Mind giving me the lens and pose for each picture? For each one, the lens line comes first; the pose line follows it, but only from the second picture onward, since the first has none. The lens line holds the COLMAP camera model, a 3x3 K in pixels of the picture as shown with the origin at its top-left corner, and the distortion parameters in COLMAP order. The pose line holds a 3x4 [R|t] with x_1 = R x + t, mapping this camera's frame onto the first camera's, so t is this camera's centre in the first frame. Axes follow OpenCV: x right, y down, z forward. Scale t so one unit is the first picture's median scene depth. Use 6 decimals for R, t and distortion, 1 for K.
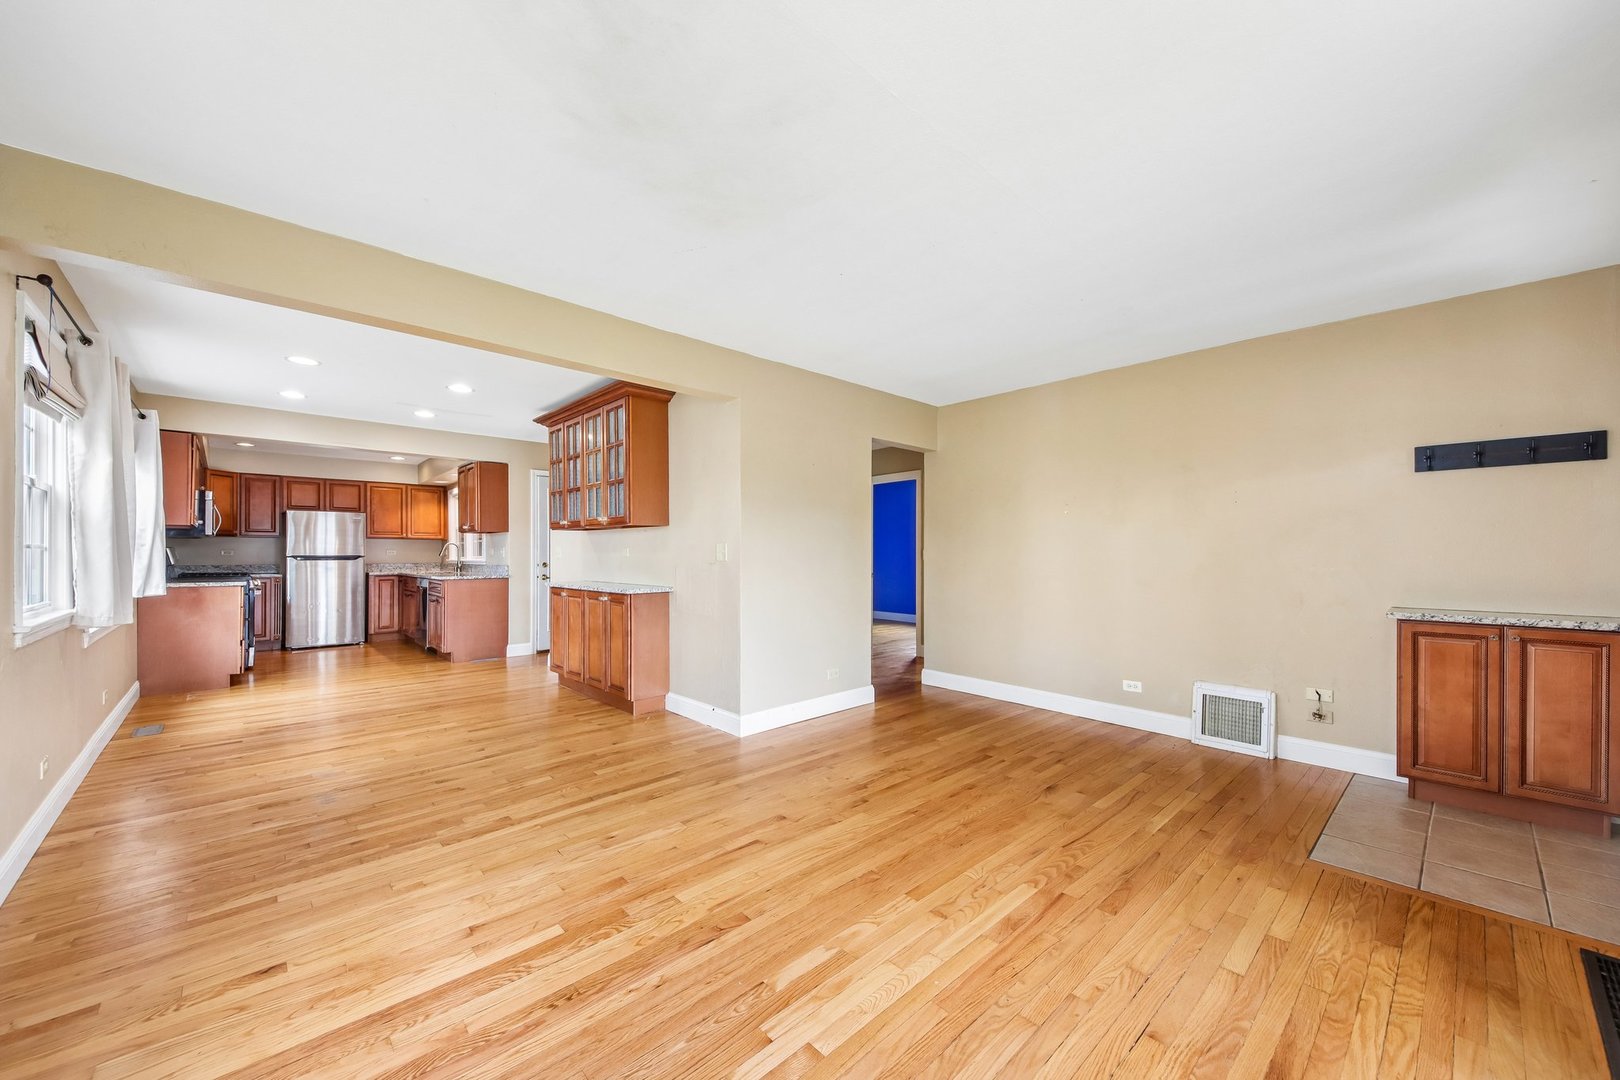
lens RADIAL K [[600.7, 0, 802.2], [0, 600.7, 542.7], [0, 0, 1]] dist [0.050853, -0.023193]
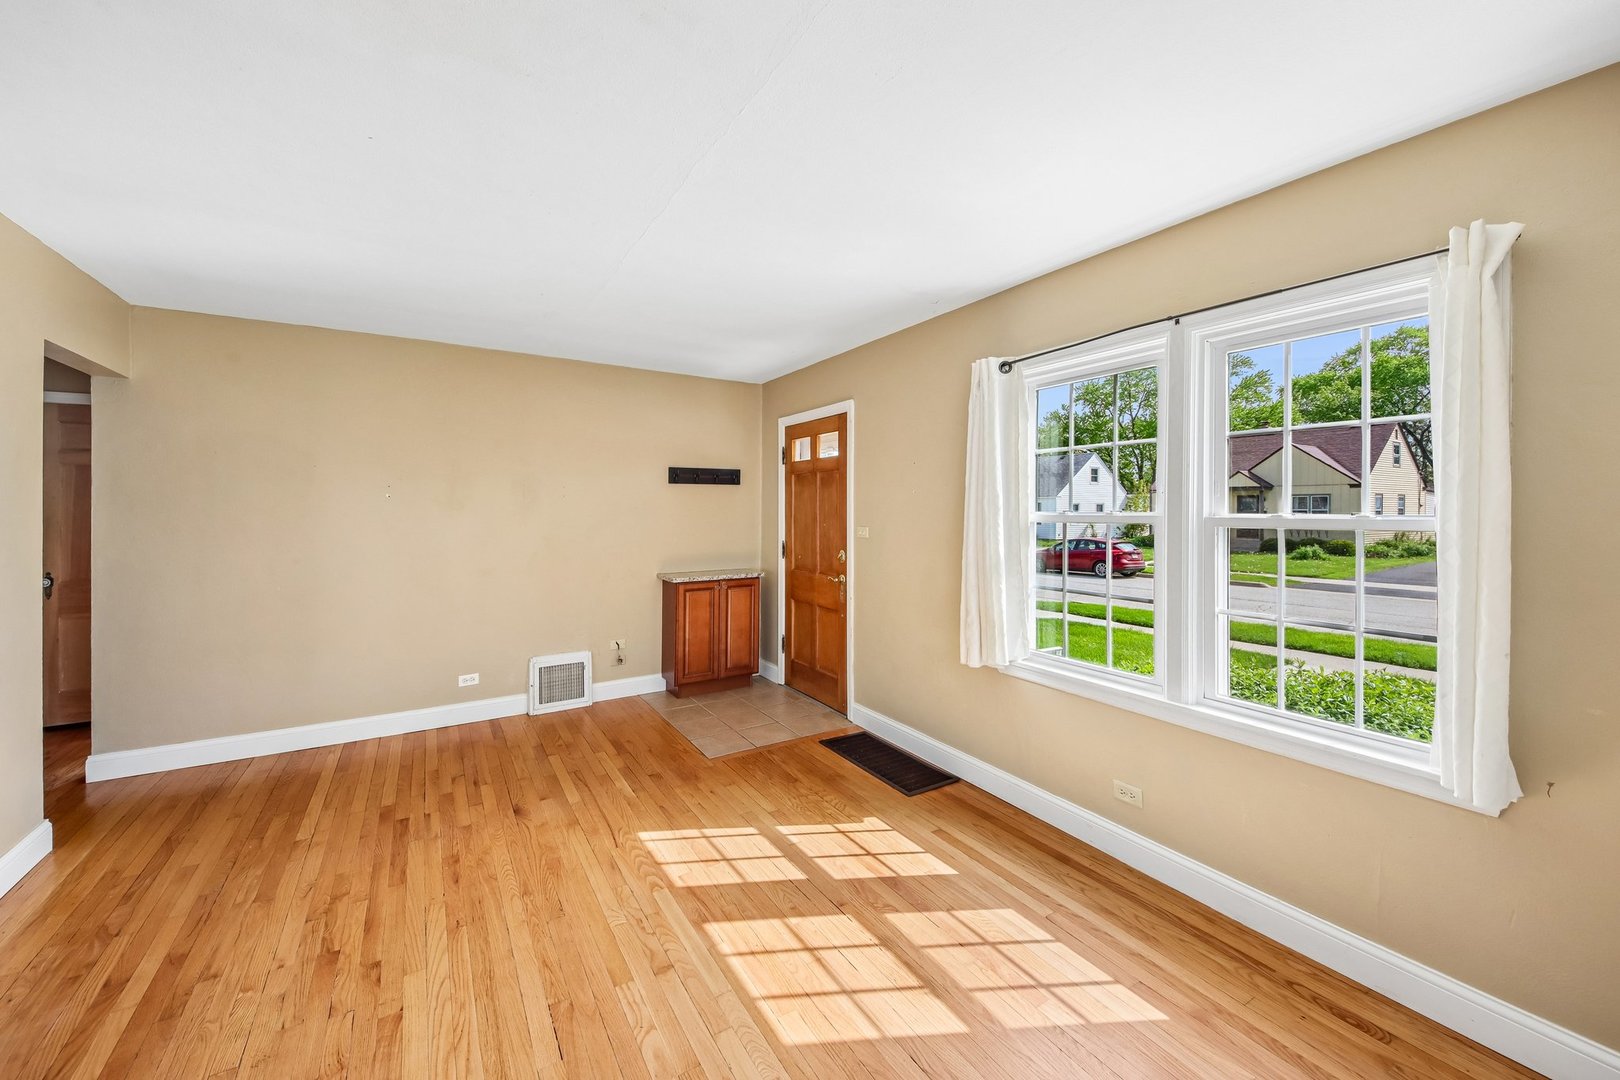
lens RADIAL K [[615.9, 0, 804.7], [0, 615.9, 533.1], [0, 0, 1]] dist [0.055532, -0.025654]
pose [[0.196661, -0.045943, 0.979395, -0.267957], [-0.016496, 0.998605, 0.050156, -0.047082], [-0.980333, -0.026019, 0.195629, 0.253053]]
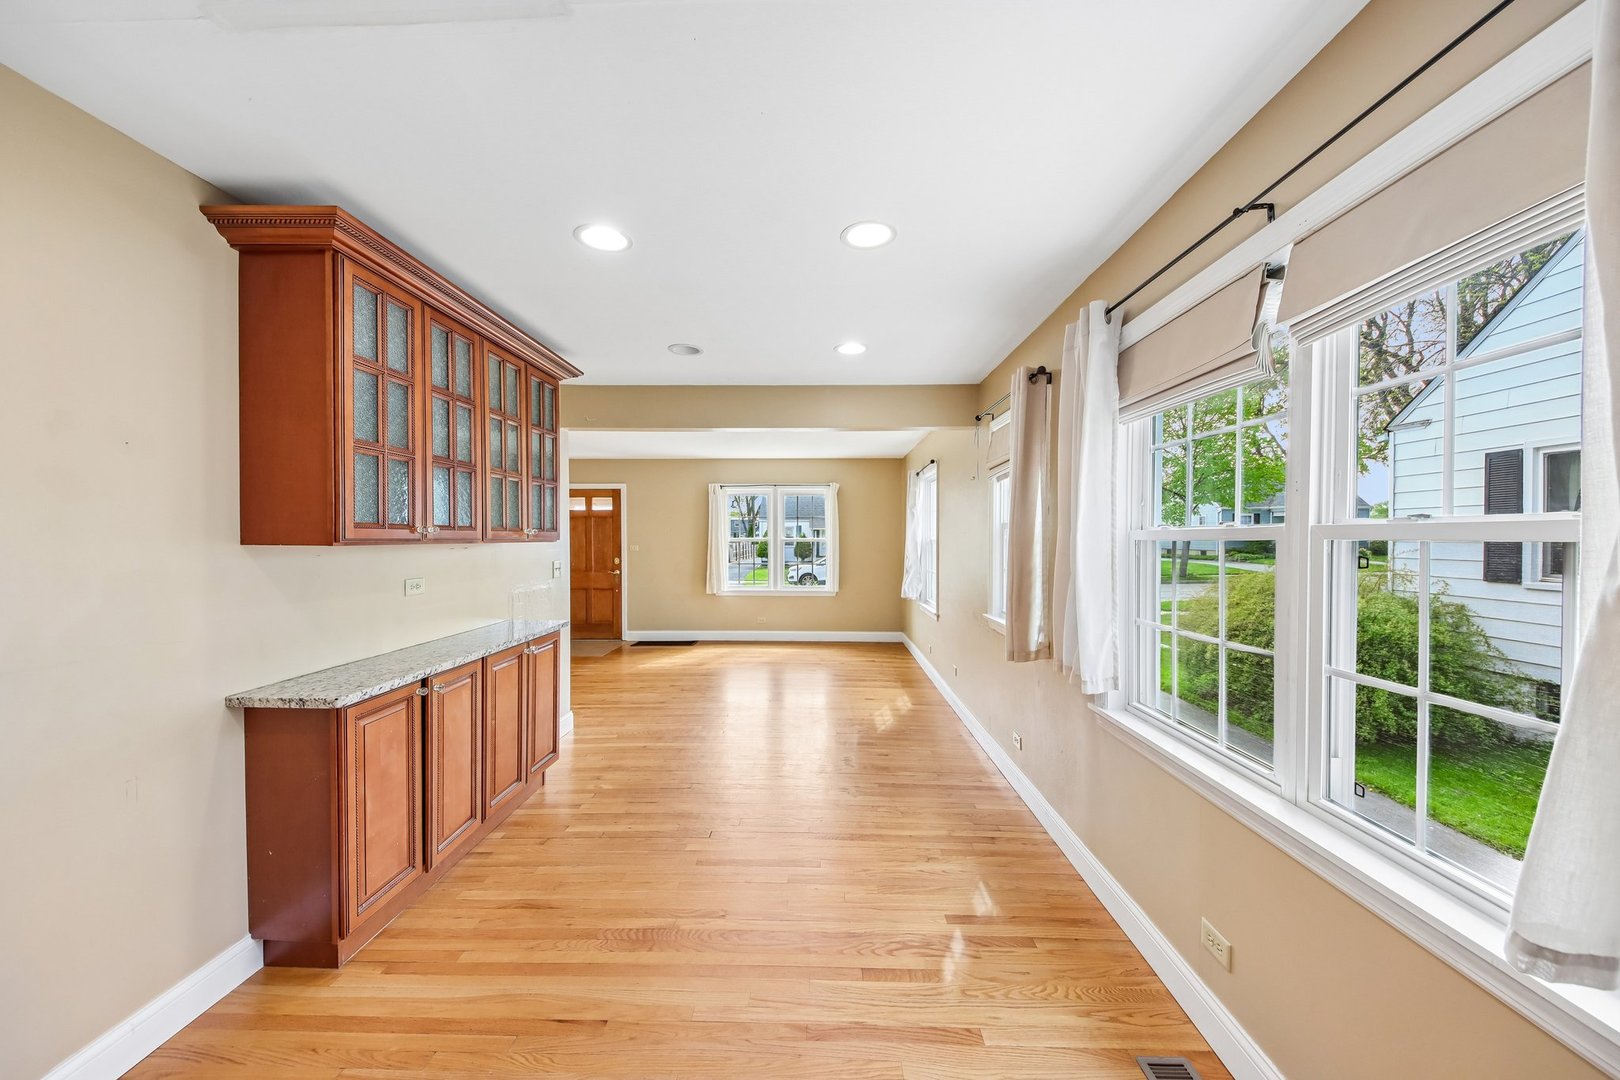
lens RADIAL K [[600.7, 0, 802.2], [0, 600.7, 542.7], [0, 0, 1]] dist [0.050853, -0.023193]
pose [[-0.709474, -0.009252, 0.704671, -0.973190], [-0.012664, 0.999920, 0.000378, -0.029602], [-0.704618, -0.008656, -0.709534, 1.203132]]
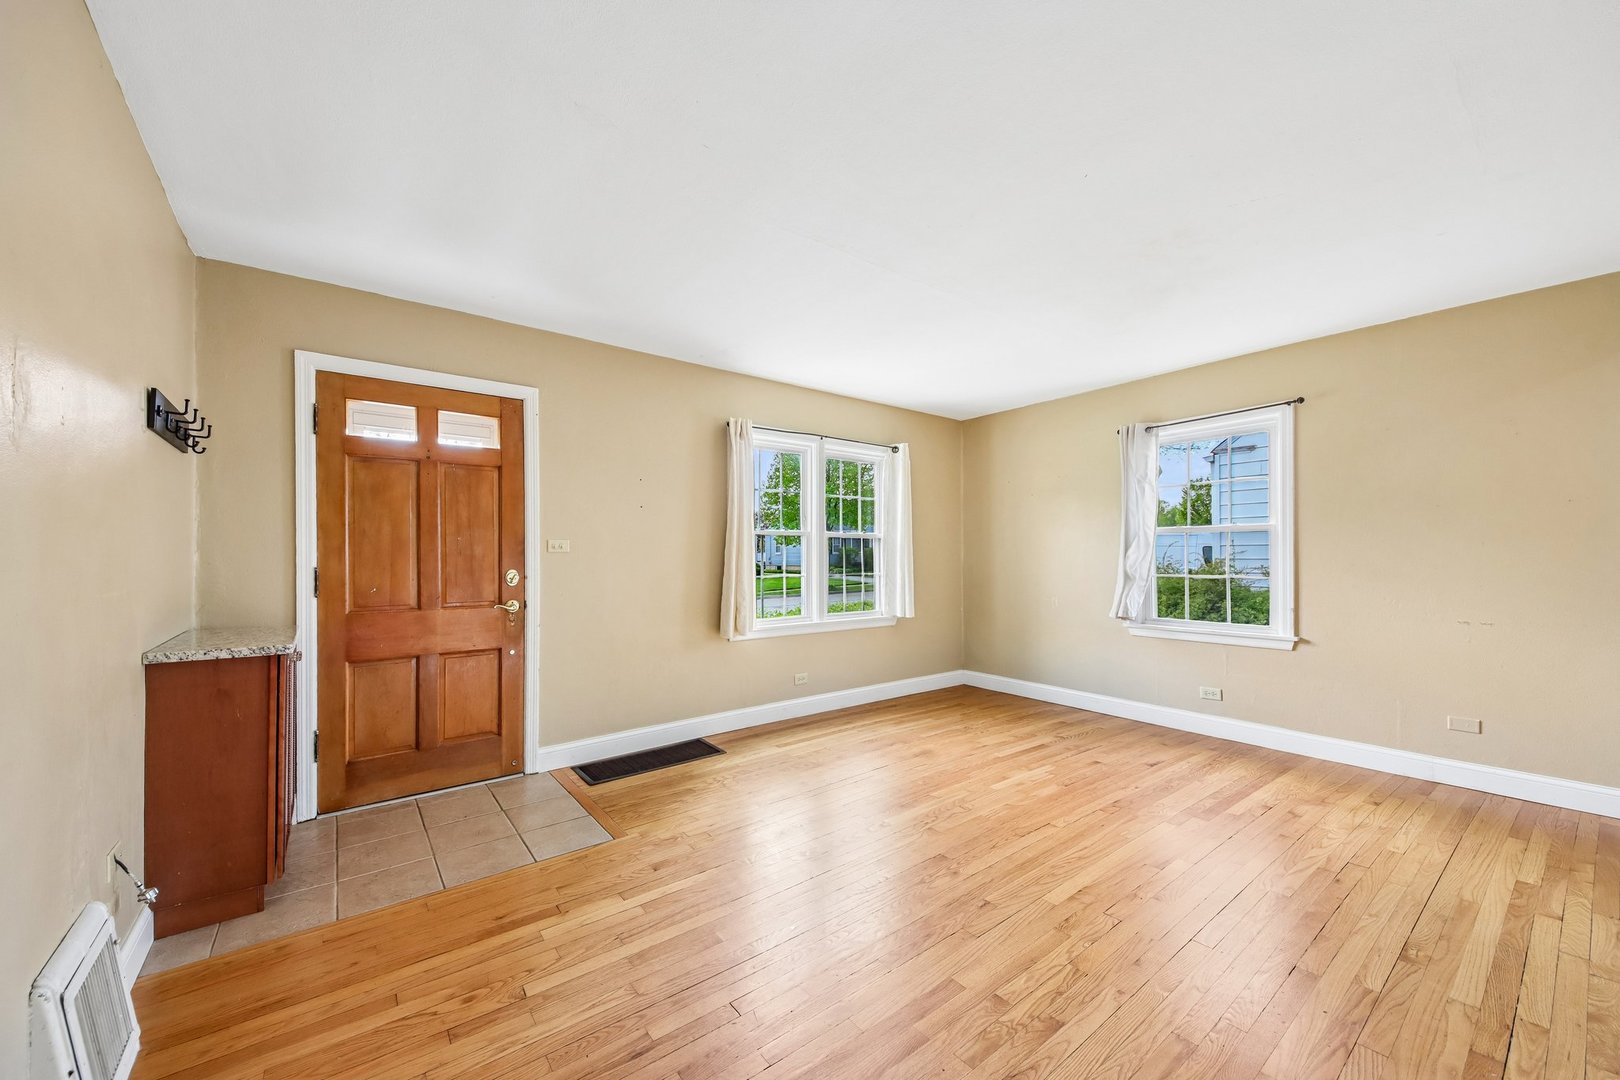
lens RADIAL K [[600.7, 0, 802.2], [0, 600.7, 542.7], [0, 0, 1]] dist [0.050853, -0.023193]
pose [[-0.995505, 0.002511, 0.094676, 0.193090], [-0.001068, 0.999287, -0.037737, 0.015894], [-0.094703, -0.037668, -0.994793, 1.020675]]
